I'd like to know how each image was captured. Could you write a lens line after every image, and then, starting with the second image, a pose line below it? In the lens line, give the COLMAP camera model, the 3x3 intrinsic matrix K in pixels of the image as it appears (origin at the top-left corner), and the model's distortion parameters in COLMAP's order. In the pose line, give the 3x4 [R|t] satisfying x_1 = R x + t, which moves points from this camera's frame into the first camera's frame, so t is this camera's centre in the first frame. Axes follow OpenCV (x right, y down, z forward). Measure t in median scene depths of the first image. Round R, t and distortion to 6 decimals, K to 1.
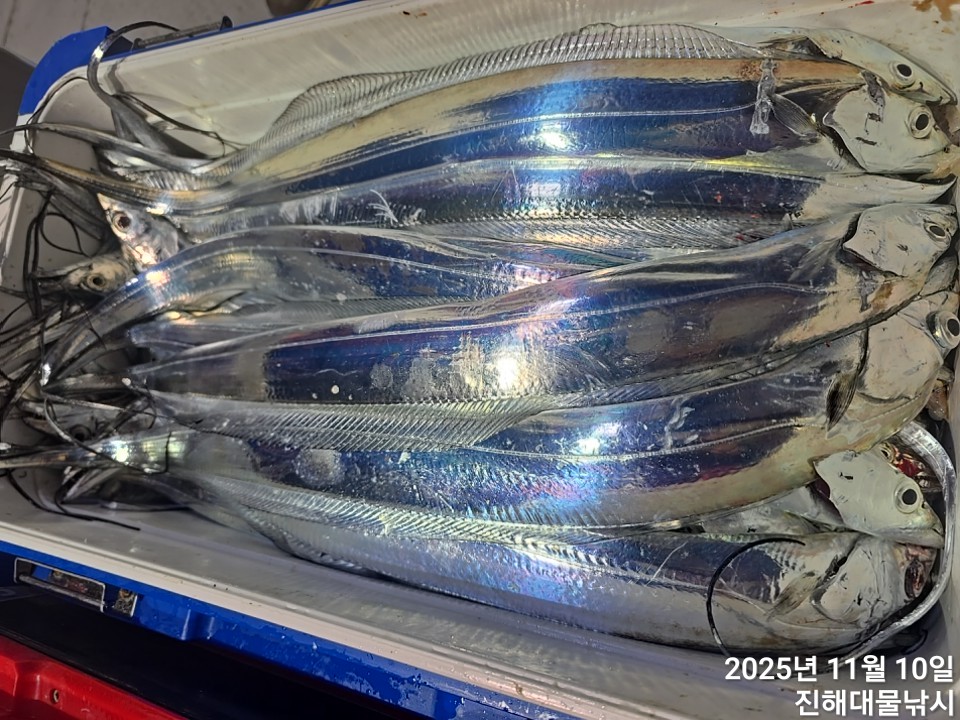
lens RADIAL K [[654.9, 0, 481.6], [0, 654.9, 358.8], [0, 0, 1]] dist [0.040308, -0.041326]
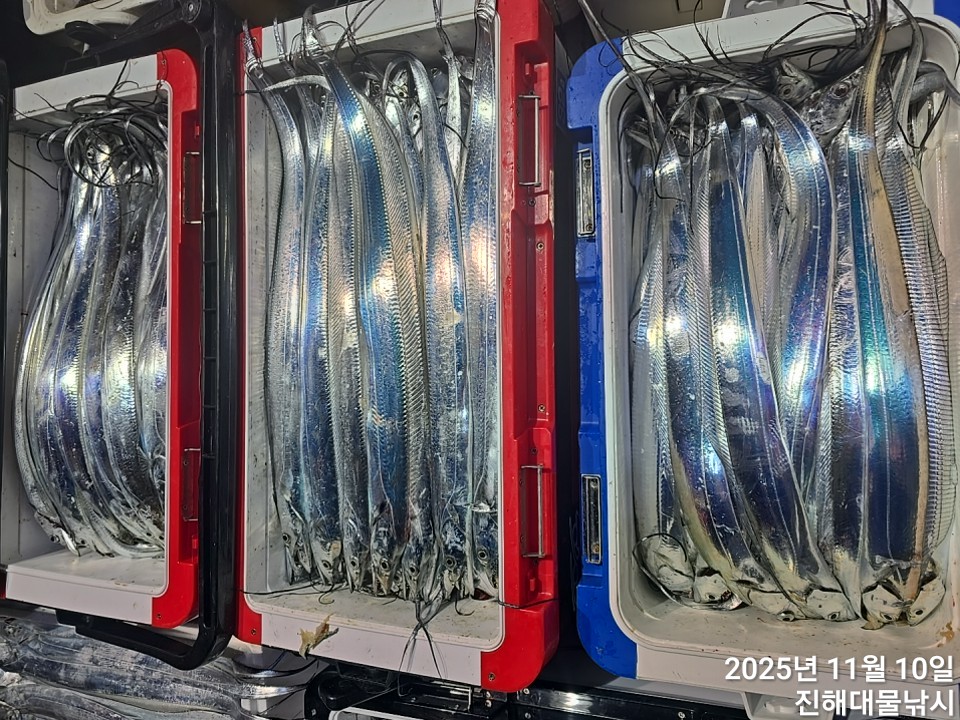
lens RADIAL K [[654.9, 0, 482.5], [0, 654.9, 359.0], [0, 0, 1]] dist [0.040308, -0.041326]
pose [[0.287160, 0.896625, 0.337051, -0.963304], [-0.855360, 0.081644, 0.511560, -0.307624], [0.431160, -0.435199, 0.790382, -0.744026]]
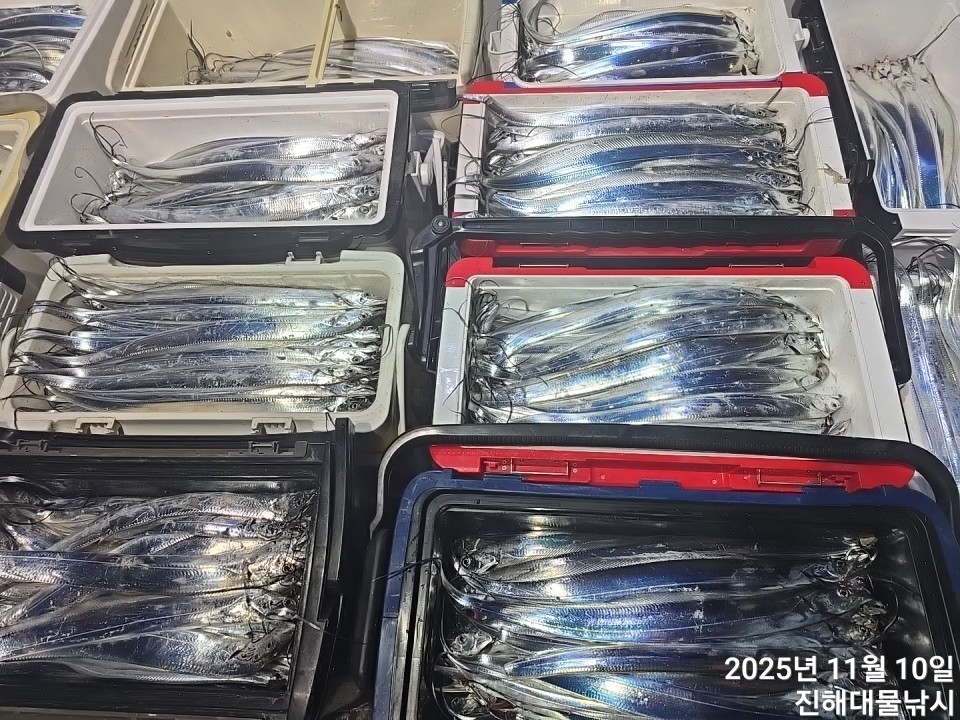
lens RADIAL K [[654.9, 0, 487.6], [0, 654.9, 353.2], [0, 0, 1]] dist [0.040308, -0.041326]
pose [[0.926567, 0.092831, 0.364495, -2.376439], [0.022113, 0.953945, -0.299165, 2.935341], [-0.375480, 0.285256, 0.881841, -1.734865]]
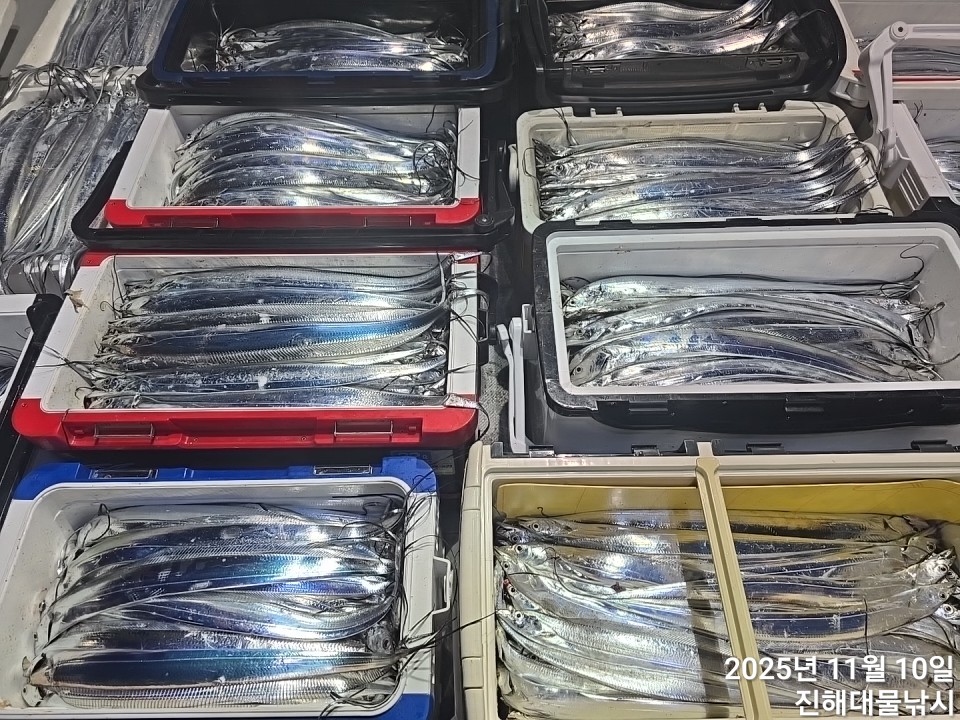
lens RADIAL K [[654.9, 0, 485.2], [0, 654.9, 351.9], [0, 0, 1]] dist [0.040308, -0.041326]
pose [[-0.882317, 0.351795, 0.312662, -2.264218], [-0.057873, -0.740363, 0.669712, -1.171346], [0.467084, 0.572803, 0.673594, -0.814167]]
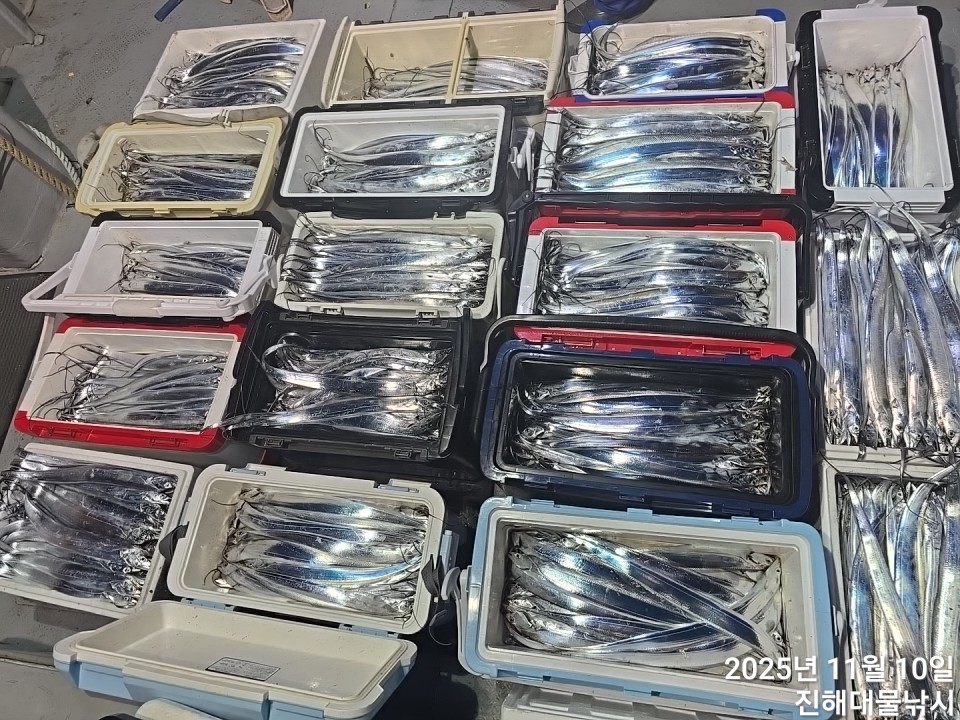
lens RADIAL K [[654.9, 0, 482.4], [0, 654.9, 355.3], [0, 0, 1]] dist [0.040308, -0.041326]
pose [[0.968996, 0.107193, 0.222611, -2.850199], [-0.058319, 0.974758, -0.215514, 3.747251], [-0.240093, 0.195850, 0.950788, -3.623285]]
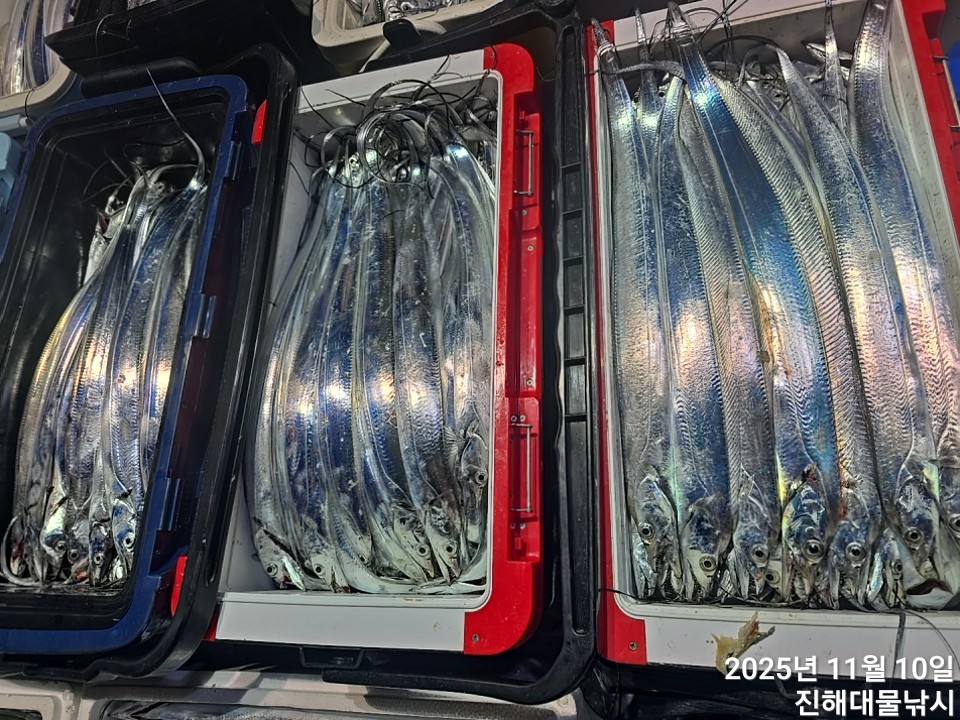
lens RADIAL K [[654.9, 0, 484.8], [0, 654.9, 359.8], [0, 0, 1]] dist [0.040308, -0.041326]
pose [[0.226853, 0.971913, 0.062629, -0.549280], [-0.900134, 0.184676, 0.394529, 0.989821], [0.371882, -0.145874, 0.916747, -1.250611]]
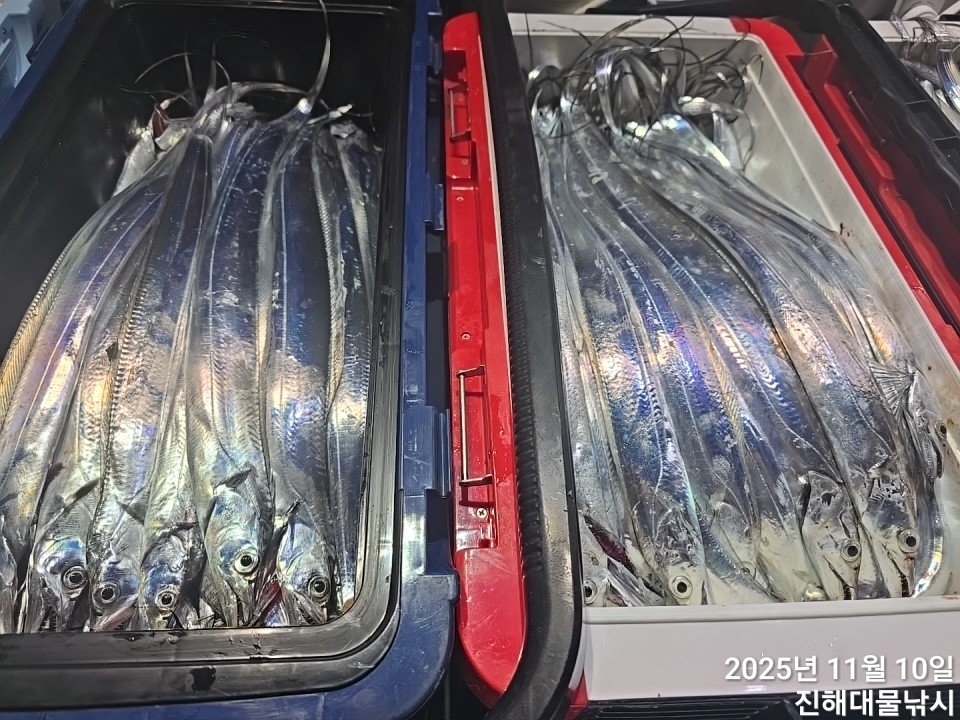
lens RADIAL K [[654.9, 0, 481.1], [0, 654.9, 354.7], [0, 0, 1]] dist [0.040308, -0.041326]
pose [[0.153914, 0.971808, -0.178607, -0.165883], [-0.986508, 0.161343, 0.027757, 2.582196], [0.055792, 0.171925, 0.983529, -0.918866]]
